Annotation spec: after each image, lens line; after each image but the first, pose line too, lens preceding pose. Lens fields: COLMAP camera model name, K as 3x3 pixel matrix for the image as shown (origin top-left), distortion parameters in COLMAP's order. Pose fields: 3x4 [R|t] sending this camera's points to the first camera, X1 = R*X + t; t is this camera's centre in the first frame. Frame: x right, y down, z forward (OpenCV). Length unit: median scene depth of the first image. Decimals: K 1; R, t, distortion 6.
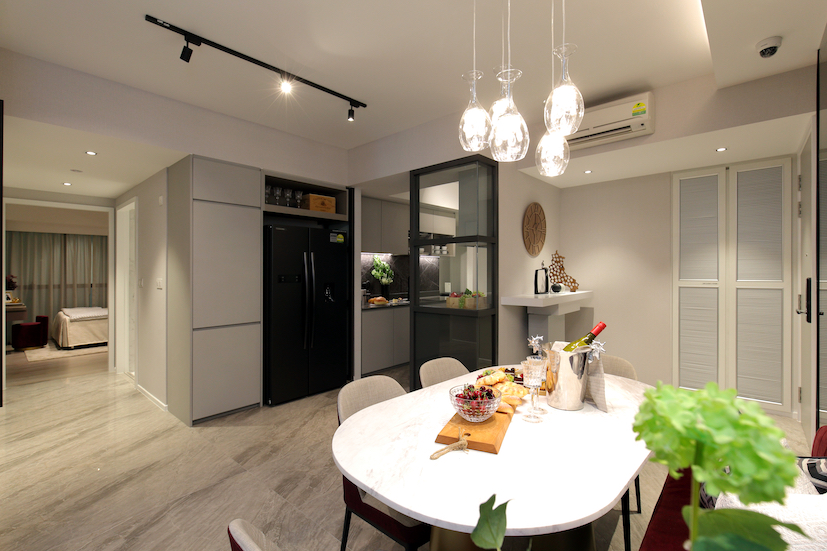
lens RADIAL K [[376.5, 0, 418.2], [0, 376.5, 269.7], [0, 0, 1]] dist [-0.002635, -0.000078]
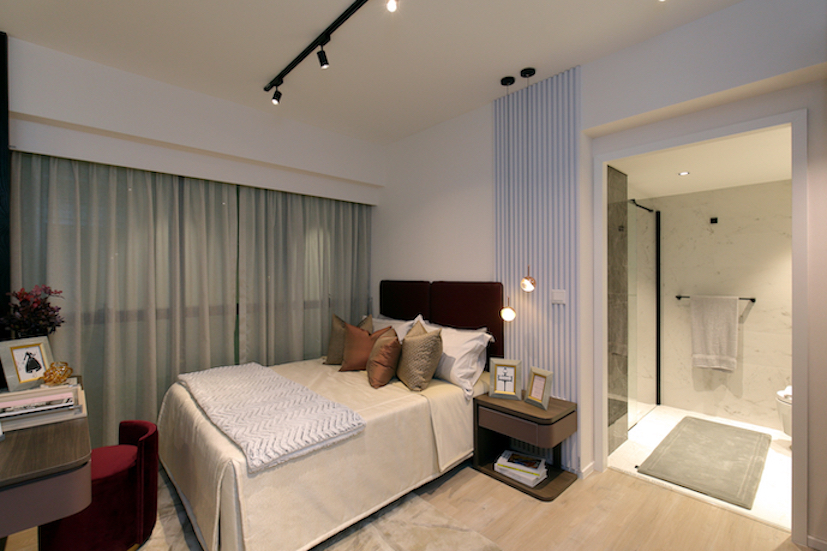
lens RADIAL K [[376.5, 0, 415.4], [0, 376.5, 269.7], [0, 0, 1]] dist [-0.002635, -0.000078]
pose [[0.995507, -0.001176, -0.094685, -0.670209], [0.001966, 0.999964, 0.008252, -0.001383], [0.094672, -0.008401, 0.995473, 0.644041]]
